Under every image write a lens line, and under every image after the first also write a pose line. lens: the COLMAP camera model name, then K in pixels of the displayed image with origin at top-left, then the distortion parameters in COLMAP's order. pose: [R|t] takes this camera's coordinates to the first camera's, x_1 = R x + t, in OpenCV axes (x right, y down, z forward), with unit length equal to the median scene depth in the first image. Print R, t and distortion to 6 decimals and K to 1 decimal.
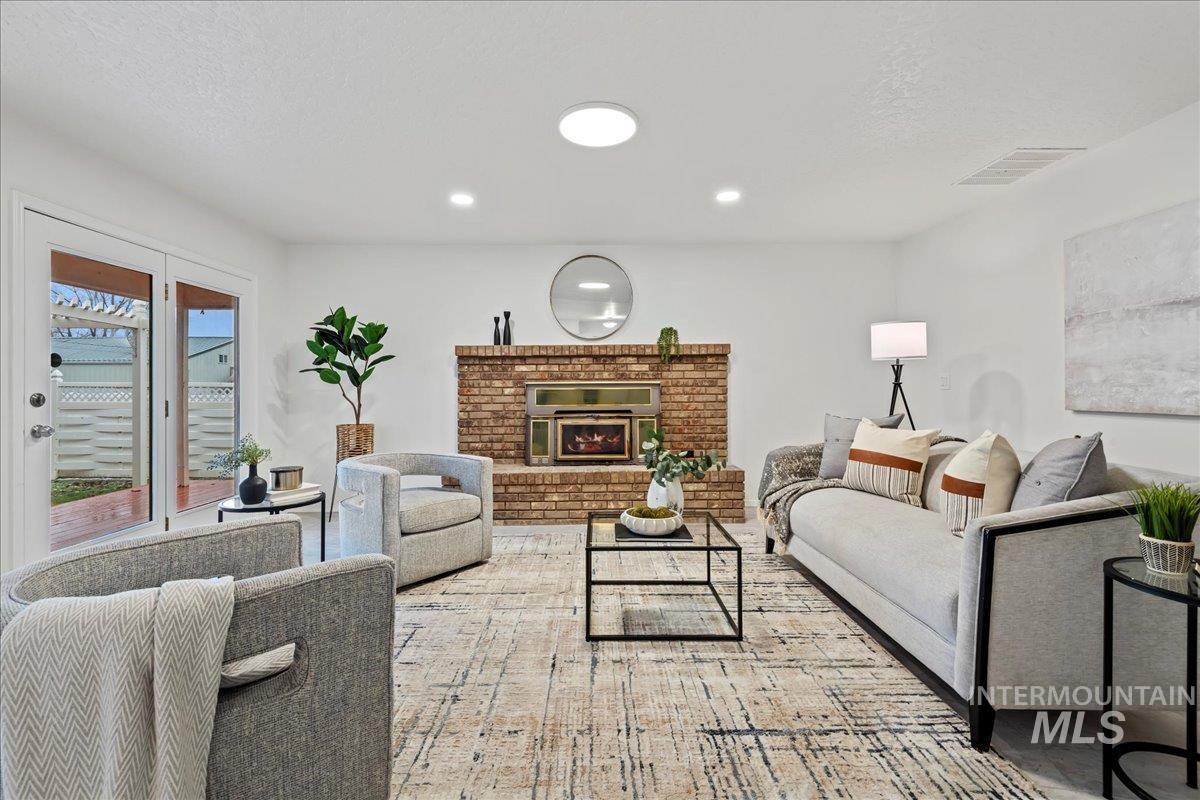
lens RADIAL K [[538.7, 0, 603.0], [0, 538.7, 386.0], [0, 0, 1]] dist [0.025816, -0.020229]
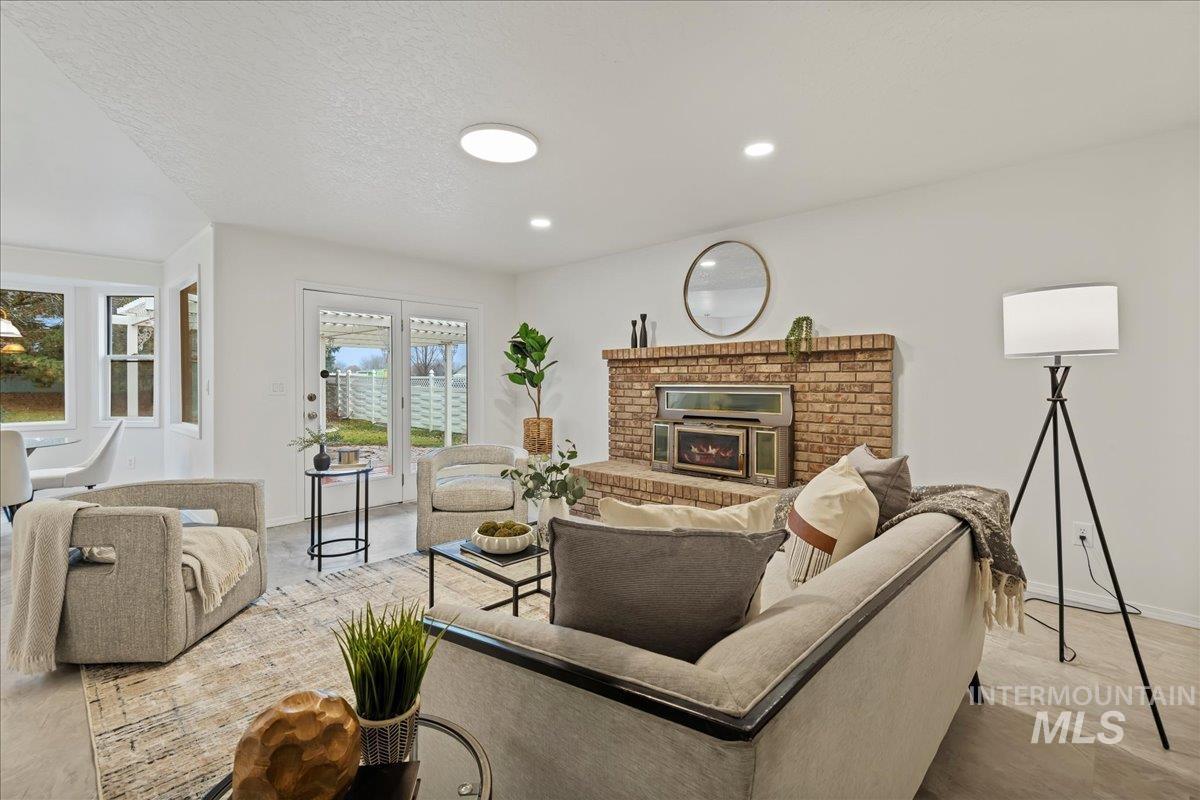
lens RADIAL K [[540.2, 0, 586.7], [0, 540.2, 383.0], [0, 0, 1]] dist [0.010241, -0.000094]
pose [[0.701589, 0.008138, -0.712535, 0.468224], [0.002779, 0.999896, 0.014156, -0.024475], [0.712576, -0.011912, 0.701494, 0.220183]]
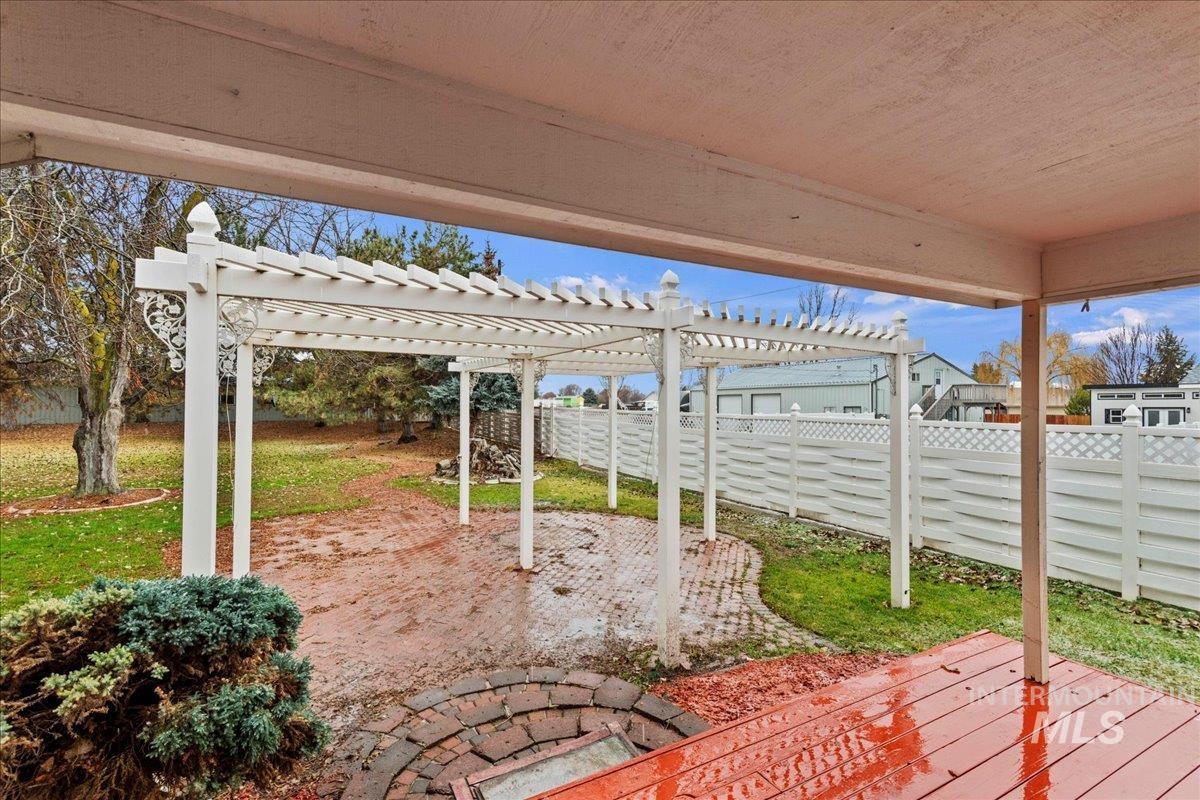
lens RADIAL K [[546.5, 0, 595.2], [0, 546.5, 394.6], [0, 0, 1]] dist [0.003311, 0.000057]
pose [[0.438295, -0.013809, -0.898725, -0.669384], [0.004985, 0.999904, -0.012933, -0.079657], [0.898817, 0.001188, 0.438321, 0.586361]]
